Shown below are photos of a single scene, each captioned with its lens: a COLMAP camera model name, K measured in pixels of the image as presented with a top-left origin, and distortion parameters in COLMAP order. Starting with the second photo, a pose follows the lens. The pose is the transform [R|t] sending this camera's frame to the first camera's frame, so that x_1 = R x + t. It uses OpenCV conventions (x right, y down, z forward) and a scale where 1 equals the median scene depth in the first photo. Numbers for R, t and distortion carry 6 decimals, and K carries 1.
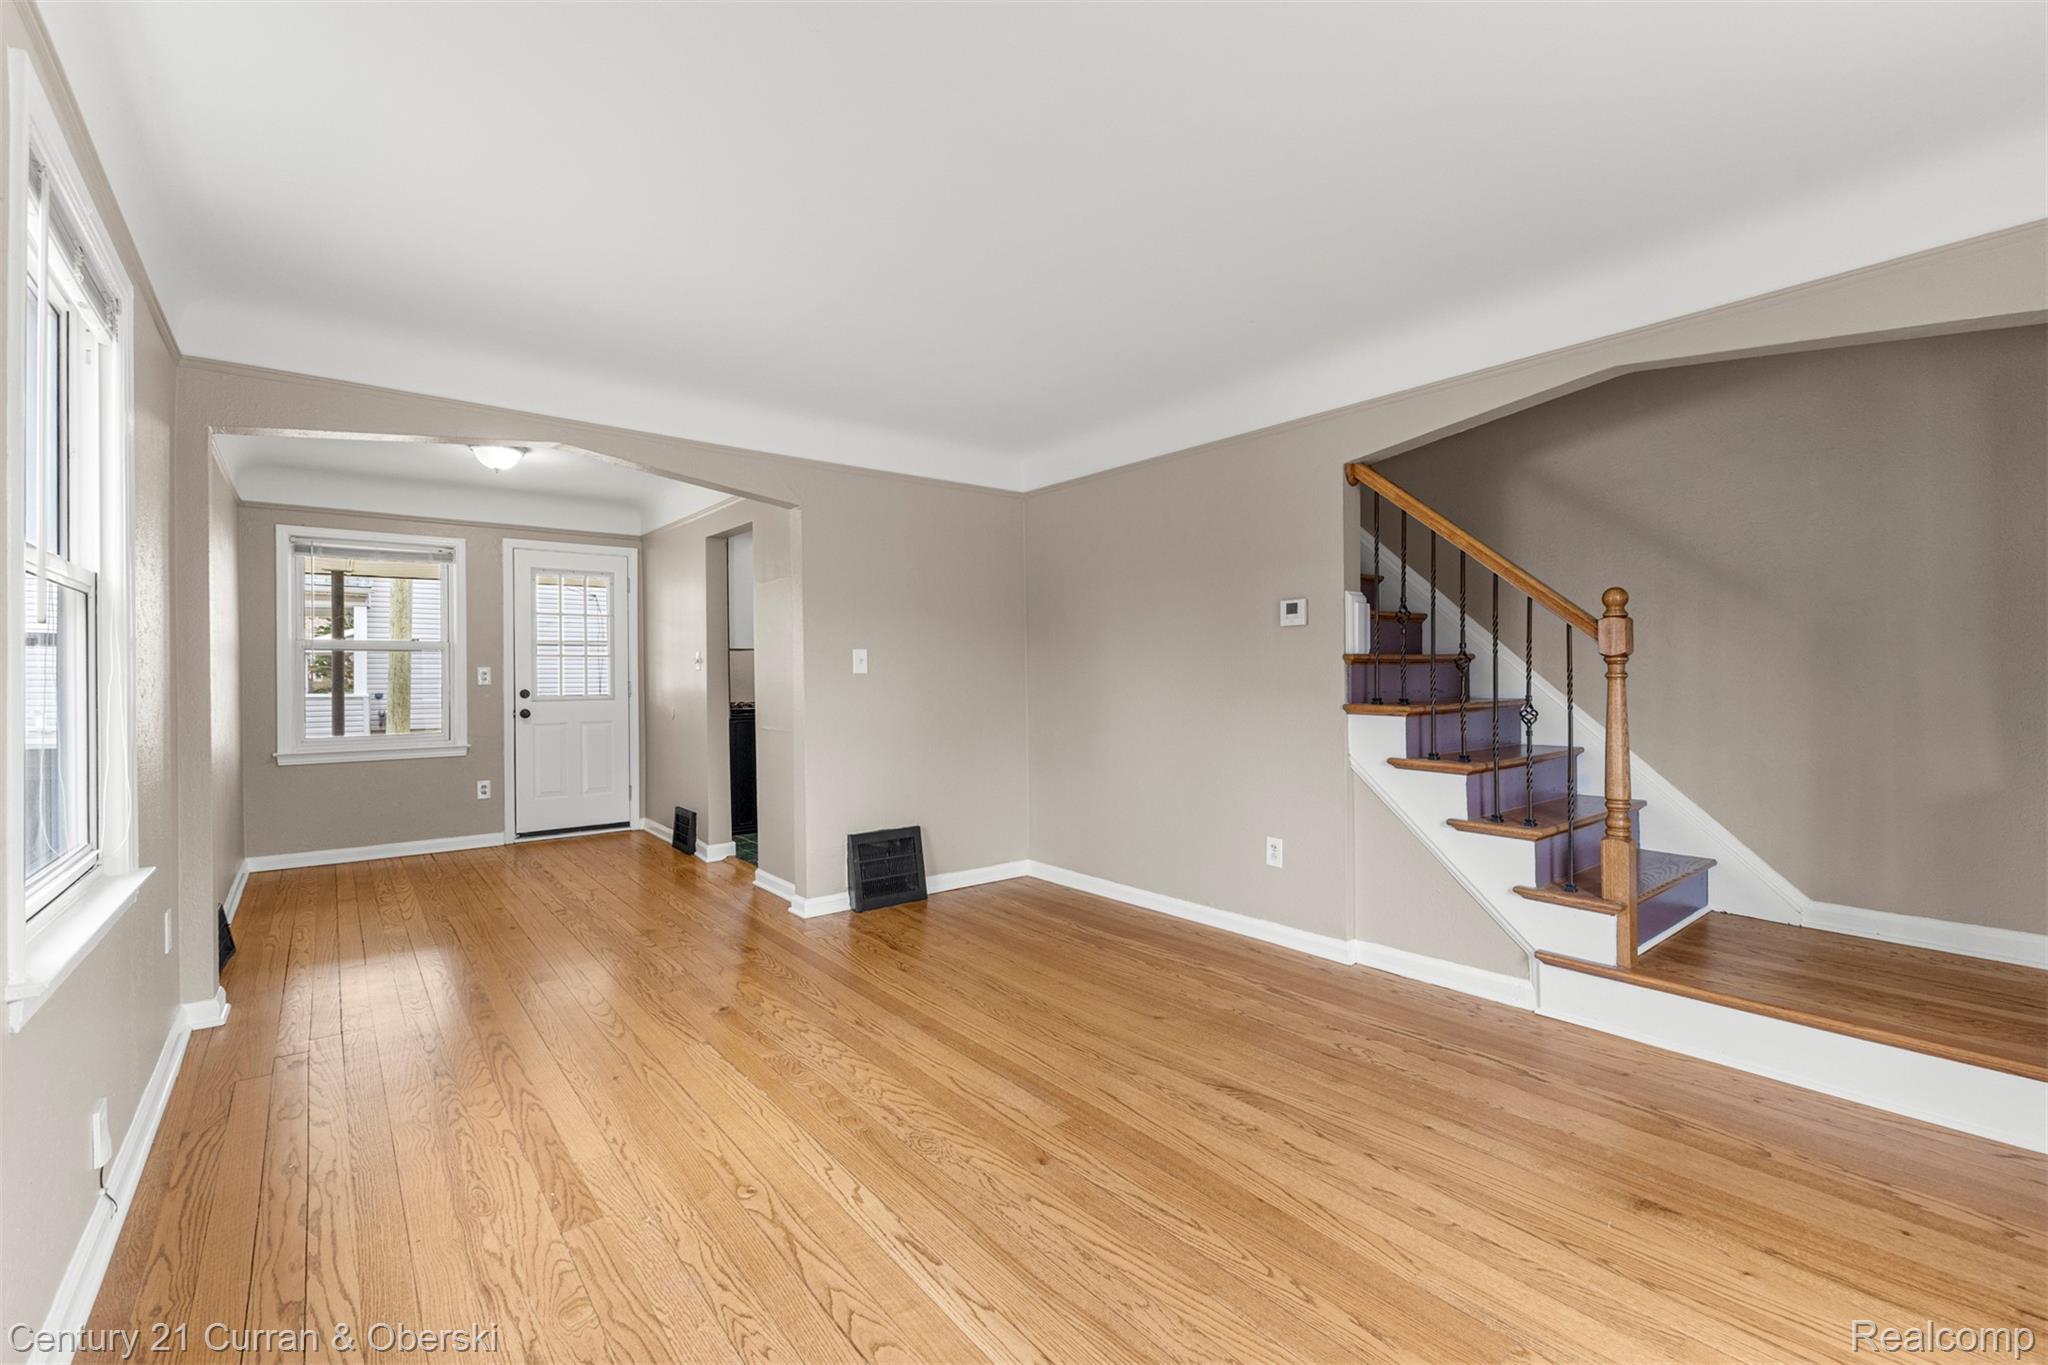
lens RADIAL K [[880.9, 0, 1028.6], [0, 880.9, 673.5], [0, 0, 1]] dist [0.007318, -0.000463]
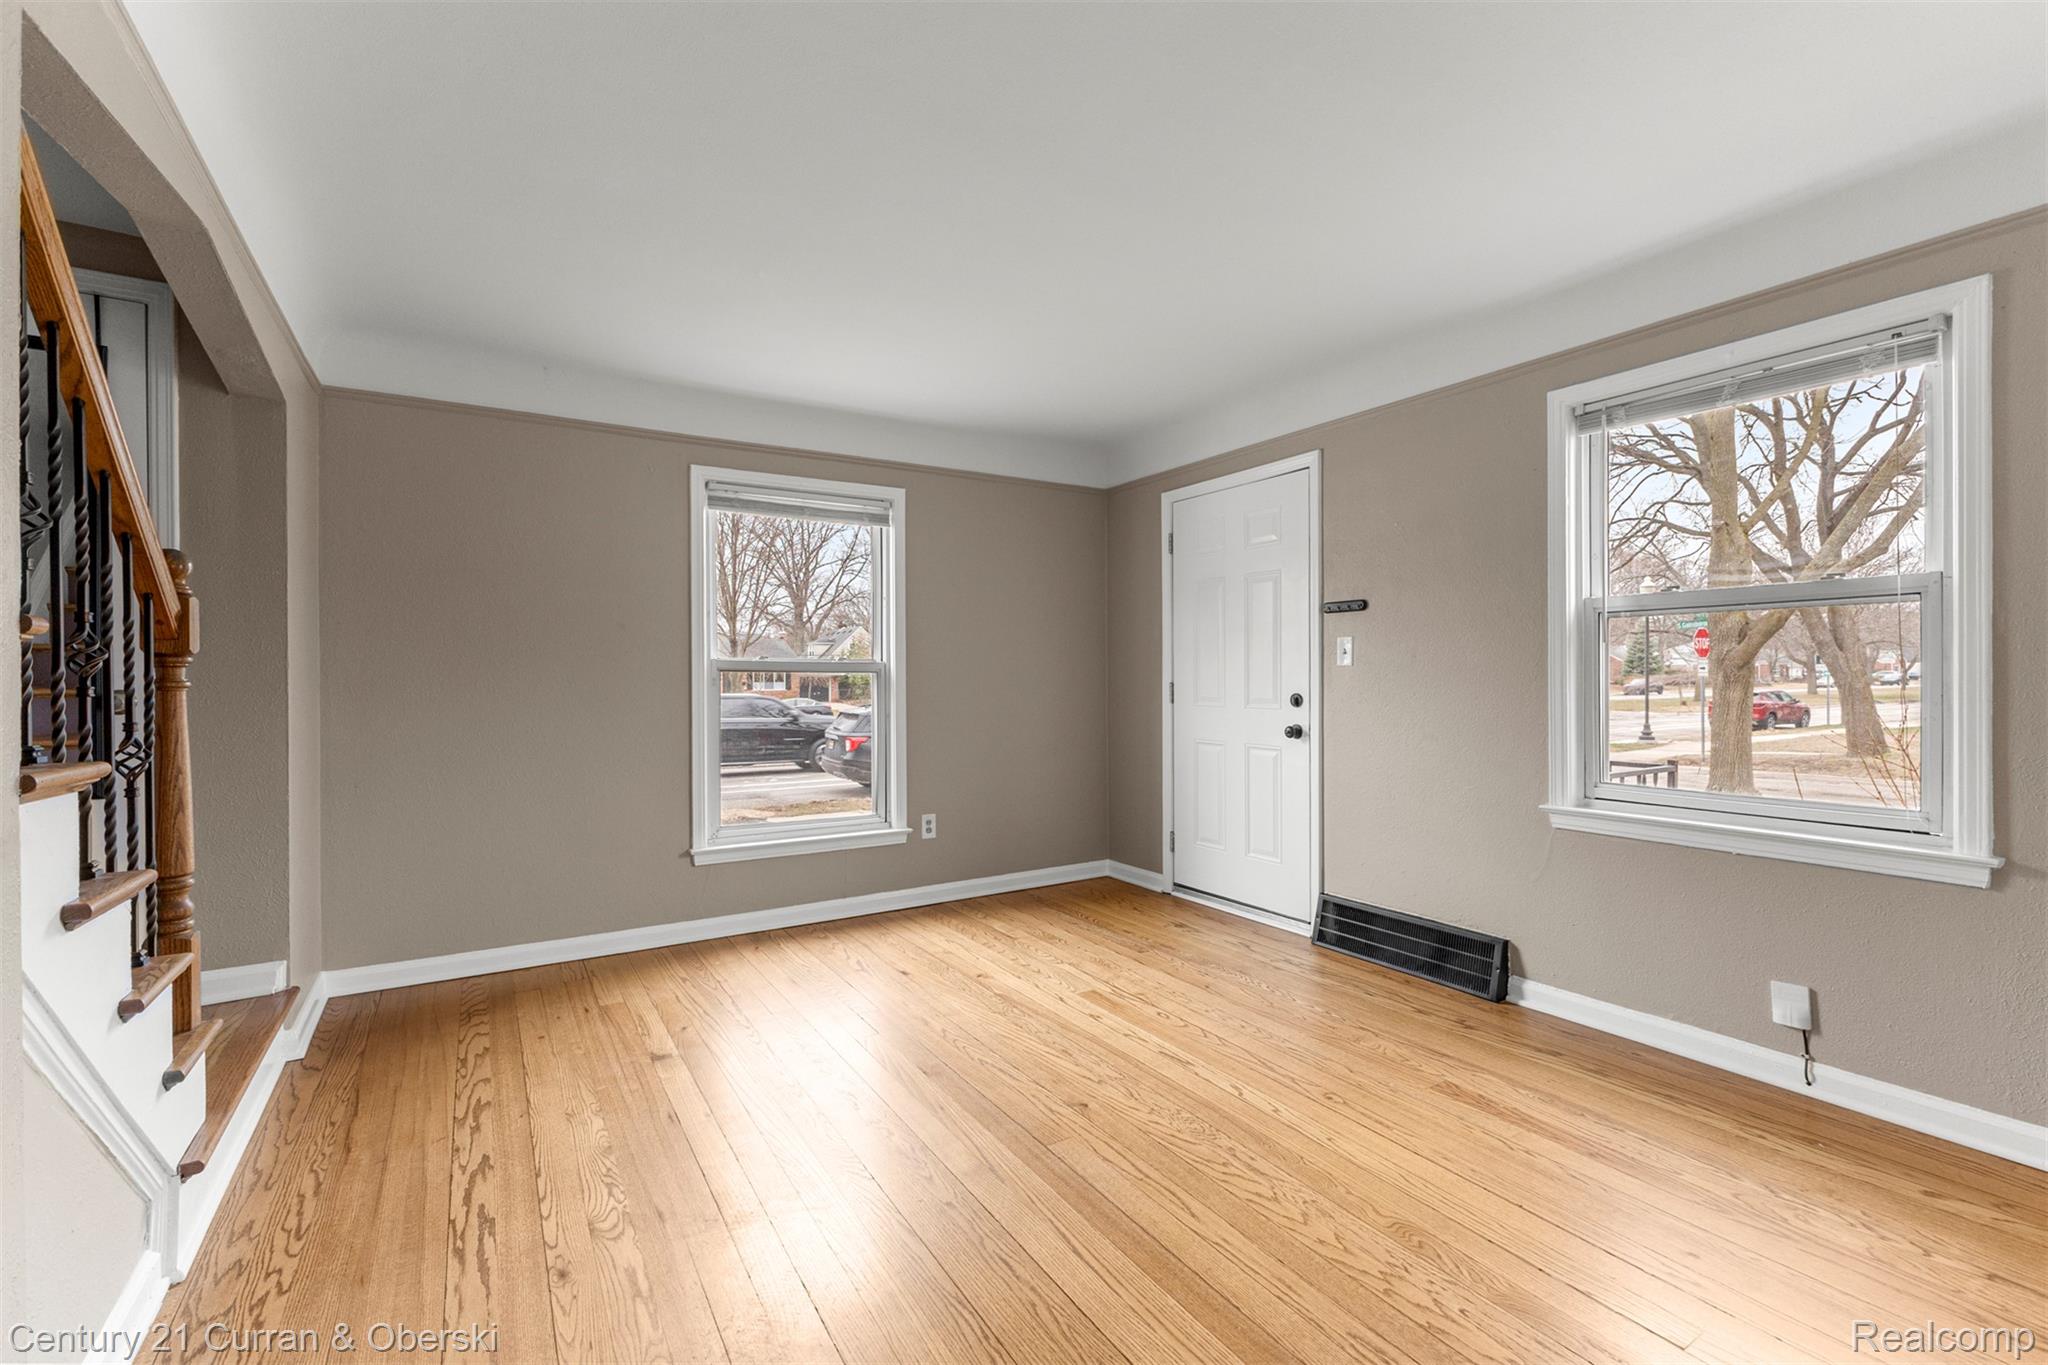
lens RADIAL K [[885.4, 0, 1028.4], [0, 885.4, 680.9], [0, 0, 1]] dist [0.008089, -0.000184]
pose [[-0.992767, 0.011512, 0.119500, -0.031697], [0.011642, 0.999932, 0.000395, 0.005530], [-0.119488, 0.001784, -0.992834, 1.262532]]
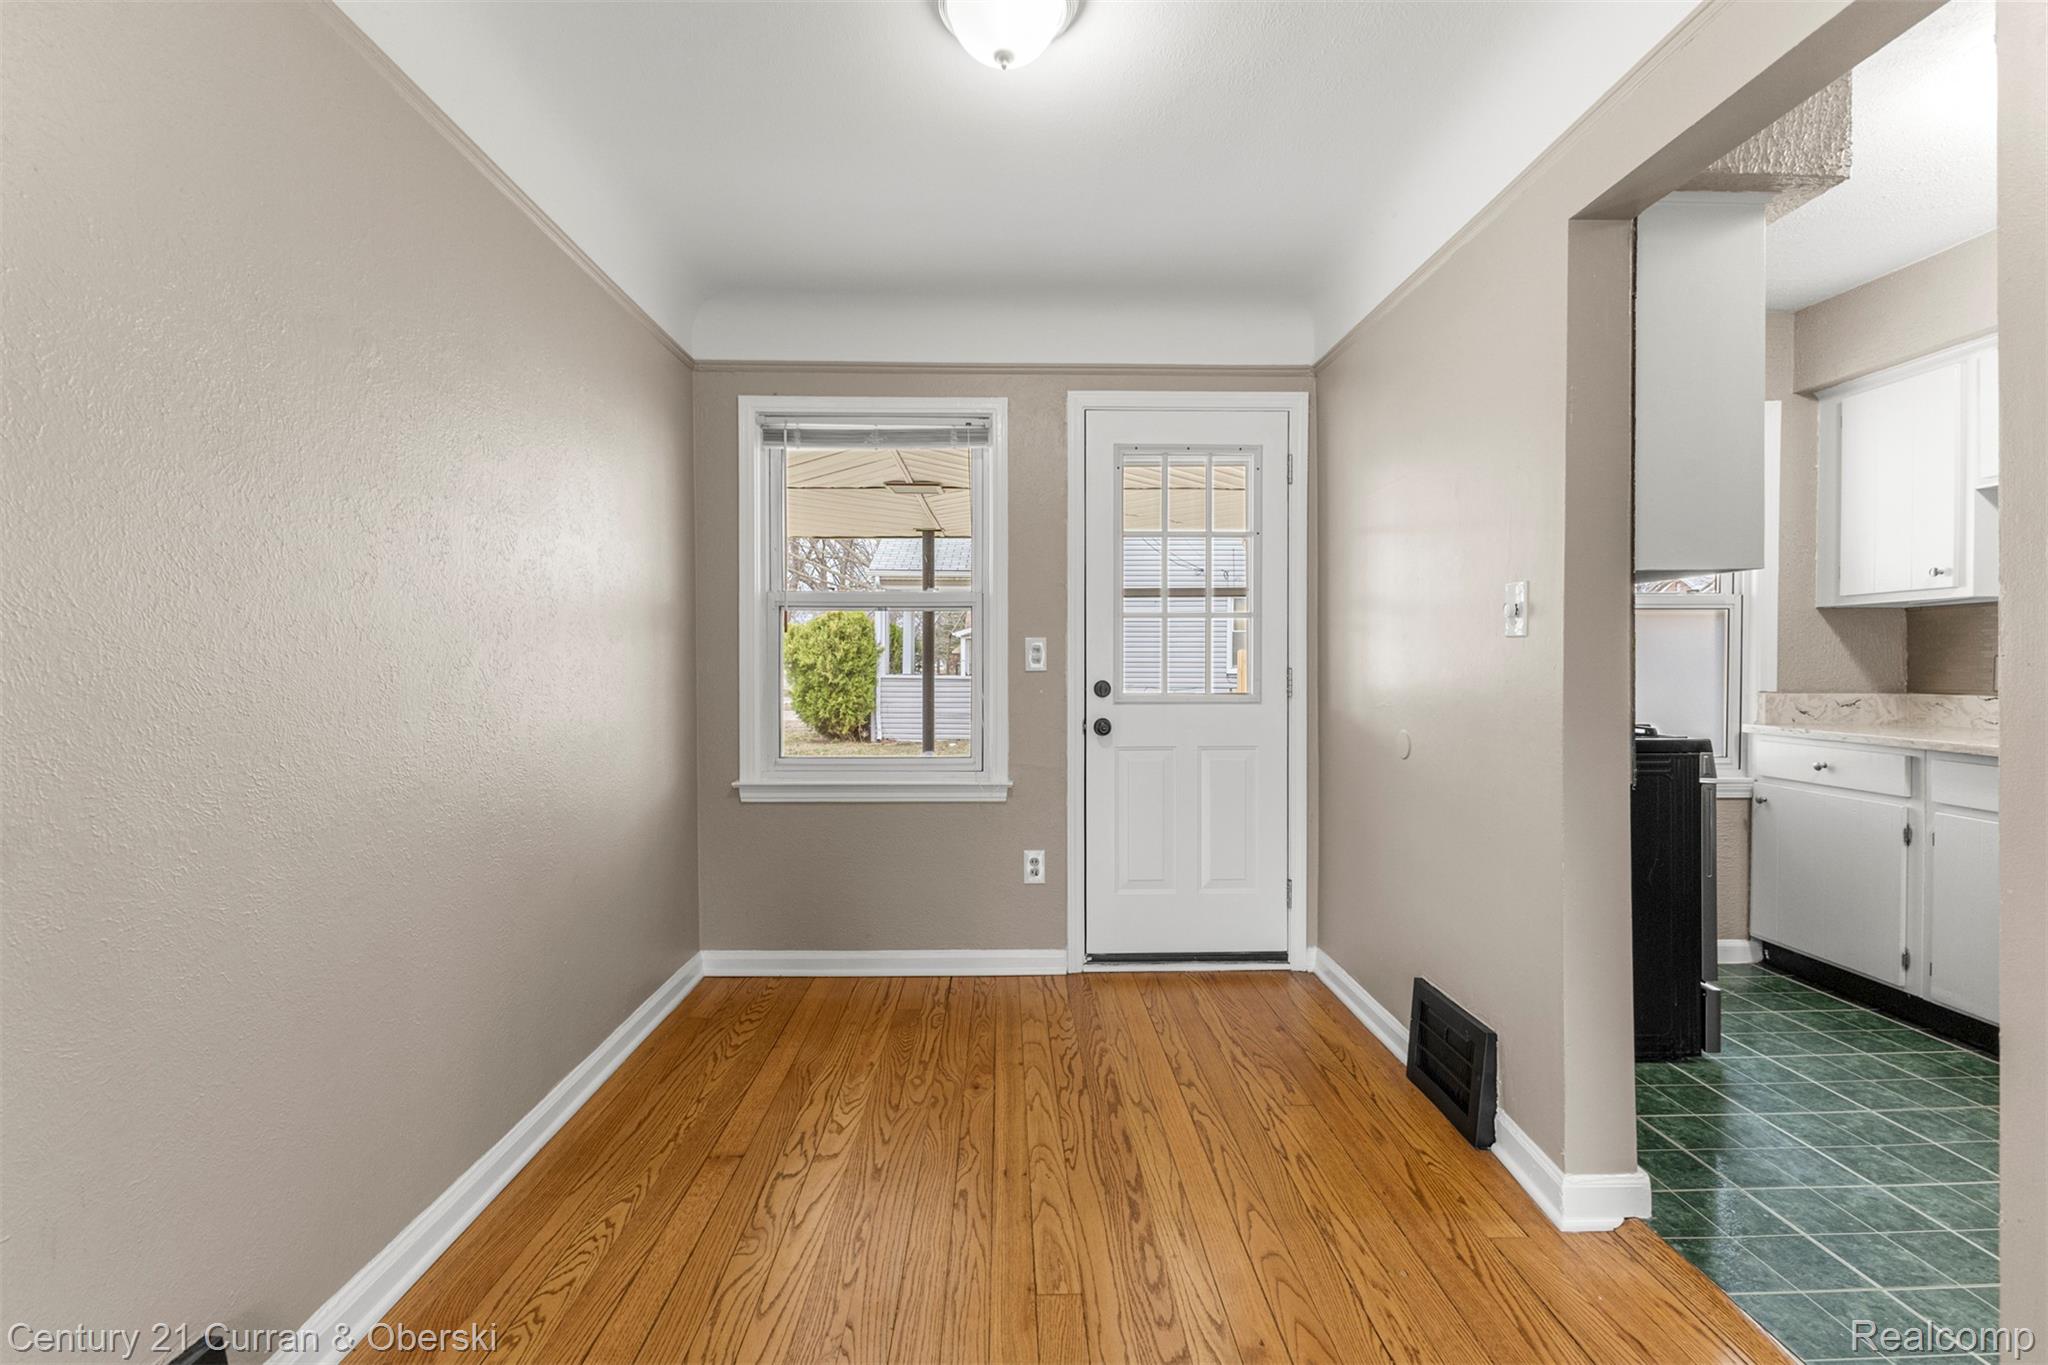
lens RADIAL K [[878.5, 0, 1022.0], [0, 878.5, 669.3], [0, 0, 1]] dist [-0.000921, 0.000198]
pose [[0.795184, 0.011539, -0.606258, -0.512022], [-0.004101, 0.999898, 0.013652, 0.008378], [0.606354, -0.008369, 0.795151, 0.973188]]
